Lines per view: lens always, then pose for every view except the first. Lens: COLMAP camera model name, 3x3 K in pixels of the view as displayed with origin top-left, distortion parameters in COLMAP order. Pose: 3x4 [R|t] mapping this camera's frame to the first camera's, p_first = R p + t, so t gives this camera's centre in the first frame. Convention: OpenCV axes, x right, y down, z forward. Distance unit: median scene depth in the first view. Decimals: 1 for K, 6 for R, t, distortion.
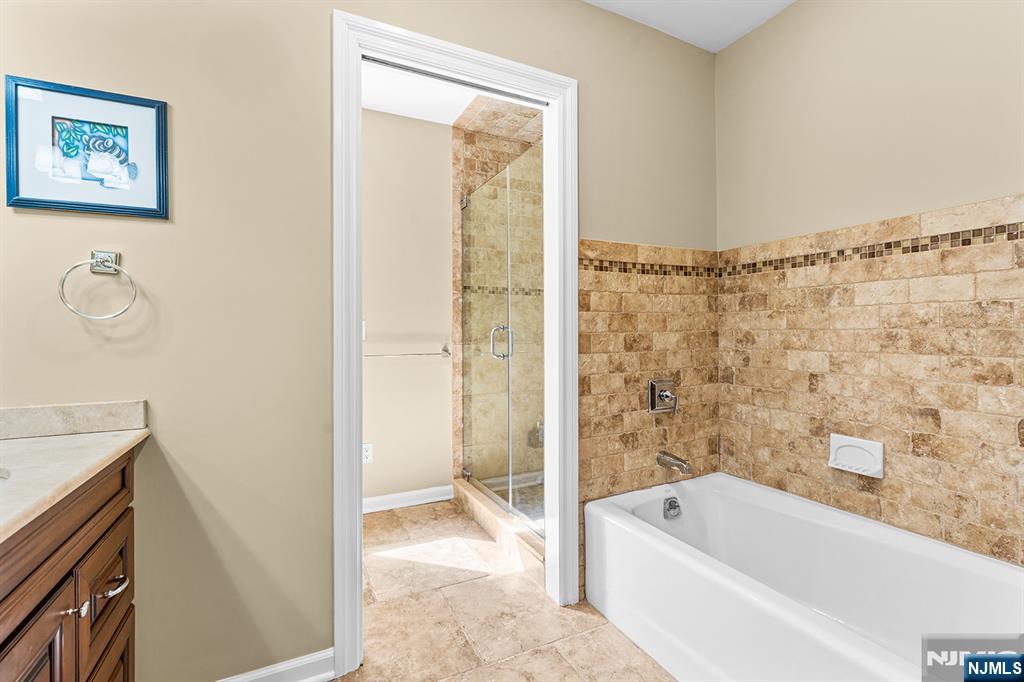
lens RADIAL K [[461.8, 0, 513.4], [0, 461.8, 329.6], [0, 0, 1]] dist [-0.002326, 0.000422]
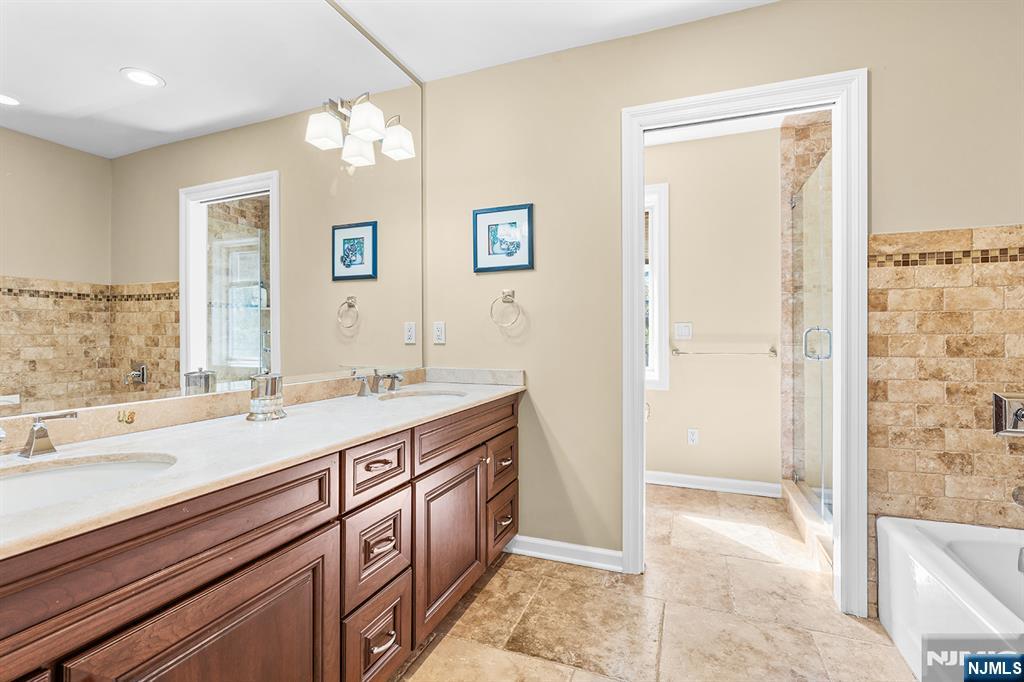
lens RADIAL K [[461.8, 0, 513.4], [0, 461.8, 329.6], [0, 0, 1]] dist [-0.002326, 0.000422]
pose [[0.677500, -0.002113, -0.735520, 0.329809], [0.002680, 0.999996, -0.000405, -0.004297], [0.735518, -0.001697, 0.677503, -0.170008]]
